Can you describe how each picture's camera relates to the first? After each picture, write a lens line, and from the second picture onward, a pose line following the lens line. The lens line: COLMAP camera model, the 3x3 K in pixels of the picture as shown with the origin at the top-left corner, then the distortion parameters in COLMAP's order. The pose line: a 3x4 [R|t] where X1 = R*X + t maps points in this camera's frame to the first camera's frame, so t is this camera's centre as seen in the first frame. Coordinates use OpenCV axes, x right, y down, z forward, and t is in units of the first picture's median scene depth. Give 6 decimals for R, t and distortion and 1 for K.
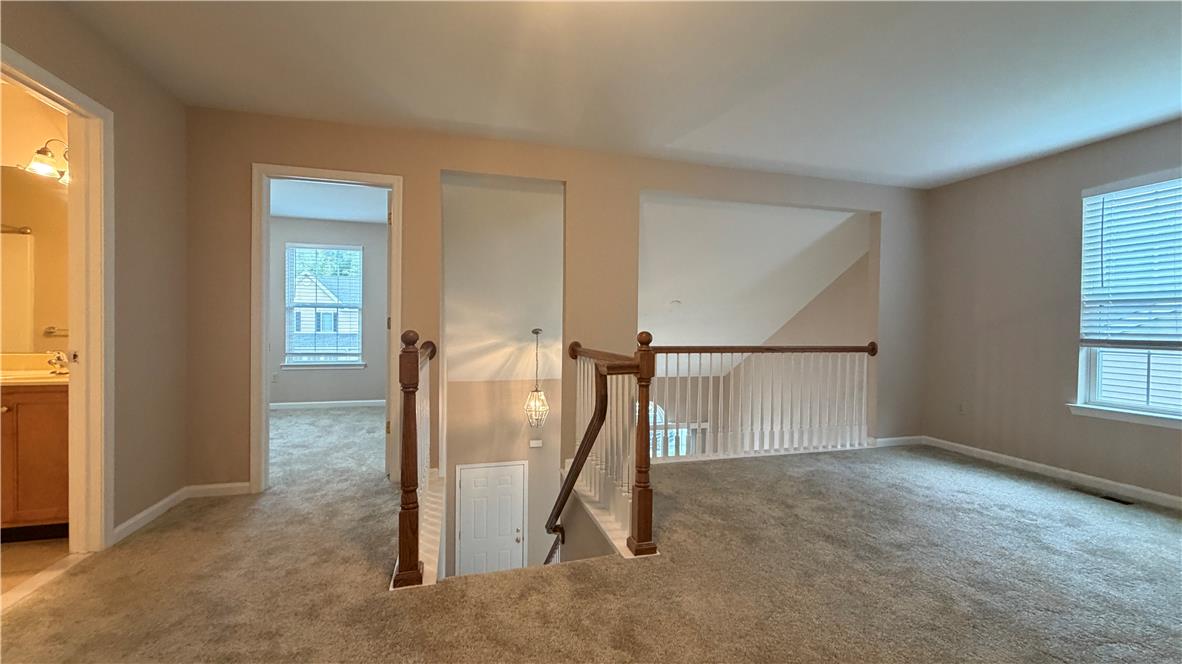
lens RADIAL K [[472.8, 0, 587.9], [0, 472.8, 332.3], [0, 0, 1]] dist [0.000827, 0.000126]
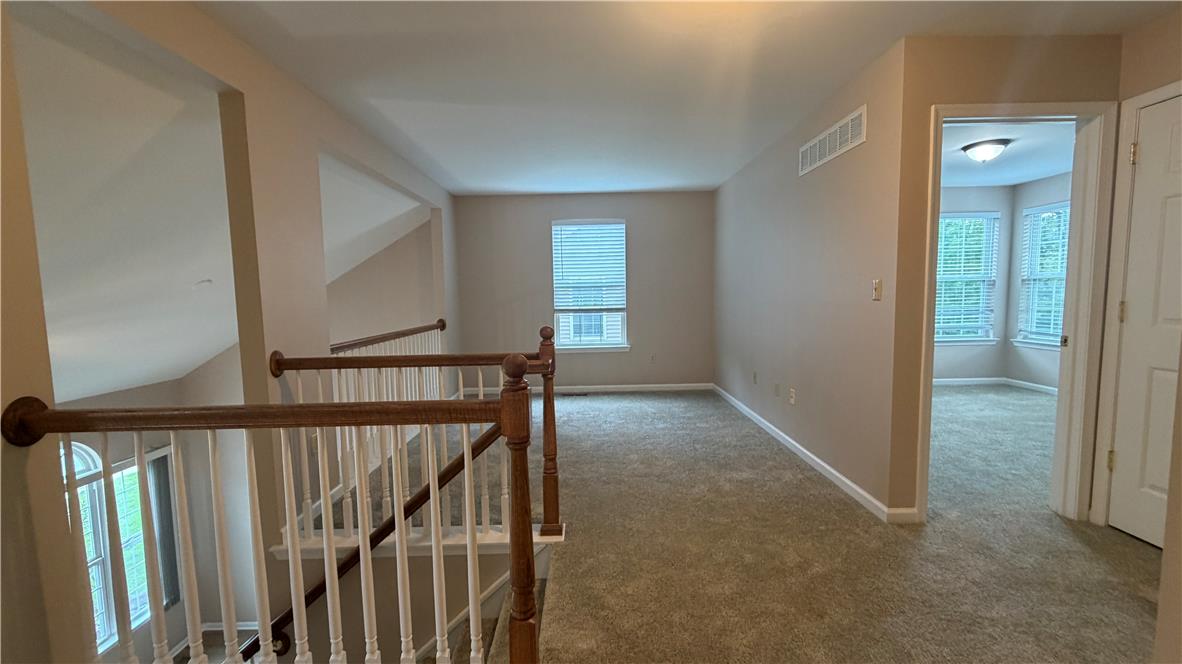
lens RADIAL K [[472.8, 0, 587.9], [0, 472.8, 332.3], [0, 0, 1]] dist [0.000827, 0.000126]
pose [[0.262317, -0.097239, 0.960070, -0.584355], [0.033579, 0.995227, 0.091626, -0.055789], [-0.964397, 0.008203, 0.264330, 0.438691]]
